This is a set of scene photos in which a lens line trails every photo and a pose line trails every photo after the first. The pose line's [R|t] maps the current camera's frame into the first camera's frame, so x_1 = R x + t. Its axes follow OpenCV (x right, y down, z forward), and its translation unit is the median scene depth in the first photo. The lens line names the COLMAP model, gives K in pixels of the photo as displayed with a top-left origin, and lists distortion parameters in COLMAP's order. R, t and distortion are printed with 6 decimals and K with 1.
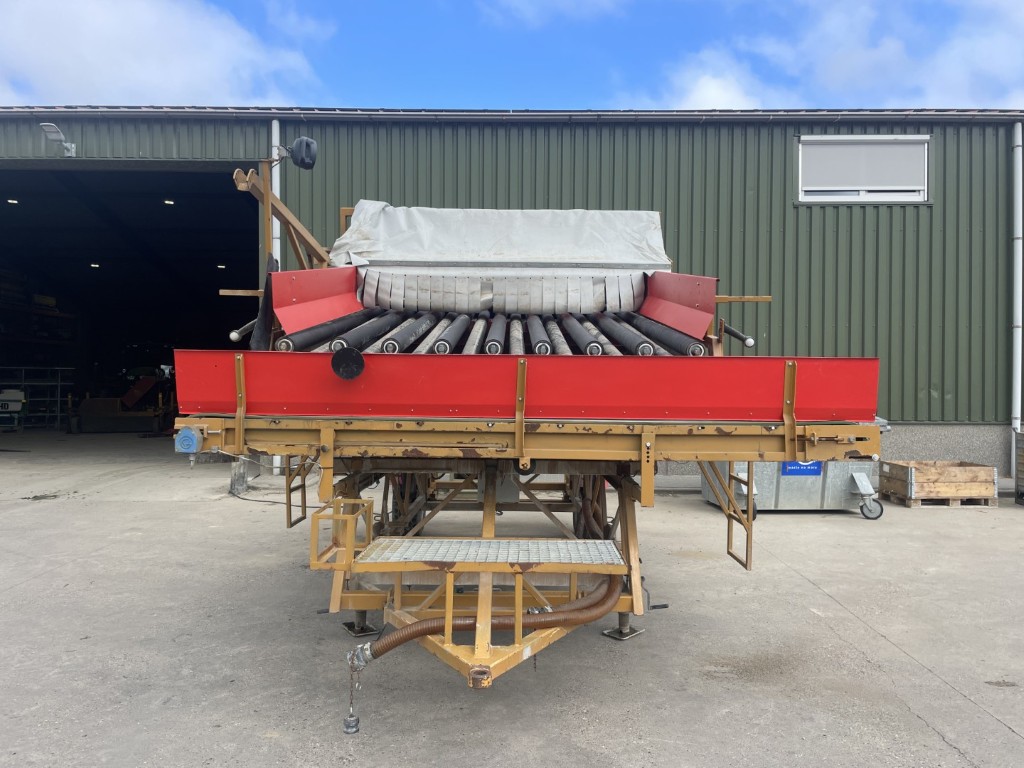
lens RADIAL K [[783.4, 0, 516.2], [0, 783.4, 380.9], [0, 0, 1]] dist [0.072781, -0.097755]
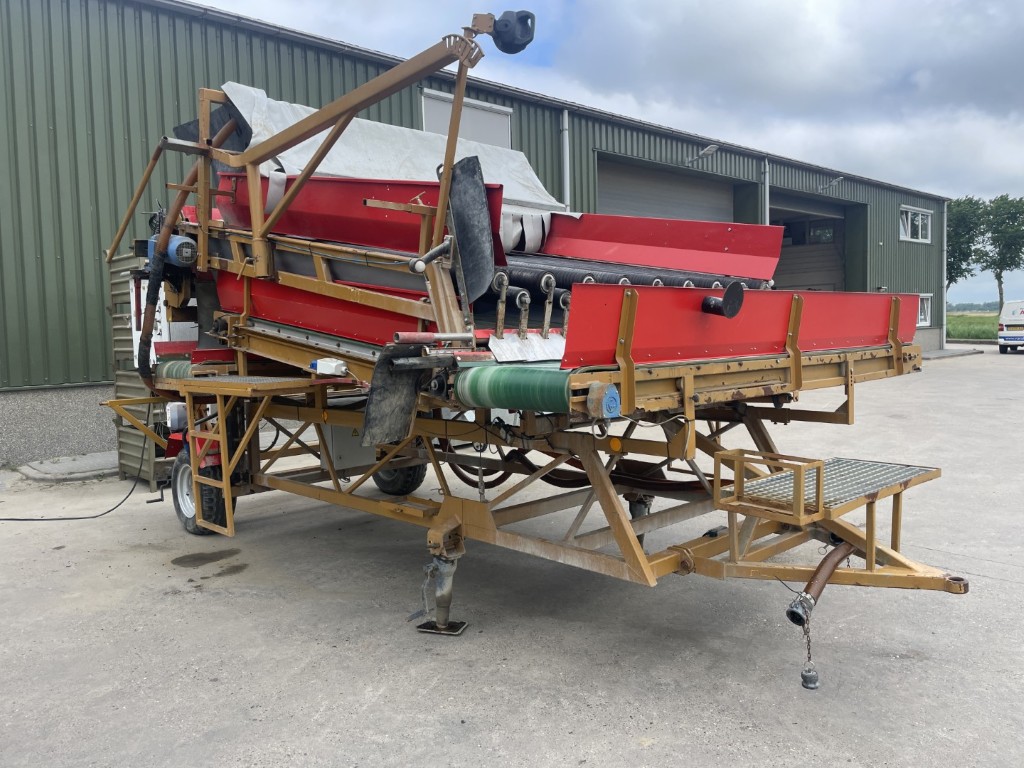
lens RADIAL K [[783.4, 0, 518.0], [0, 783.4, 378.0], [0, 0, 1]] dist [0.072781, -0.097755]
pose [[0.719333, -0.070368, 0.691092, -0.588004], [0.027329, 0.996953, 0.073065, -0.002937], [-0.694127, -0.033671, 0.719064, 0.307383]]
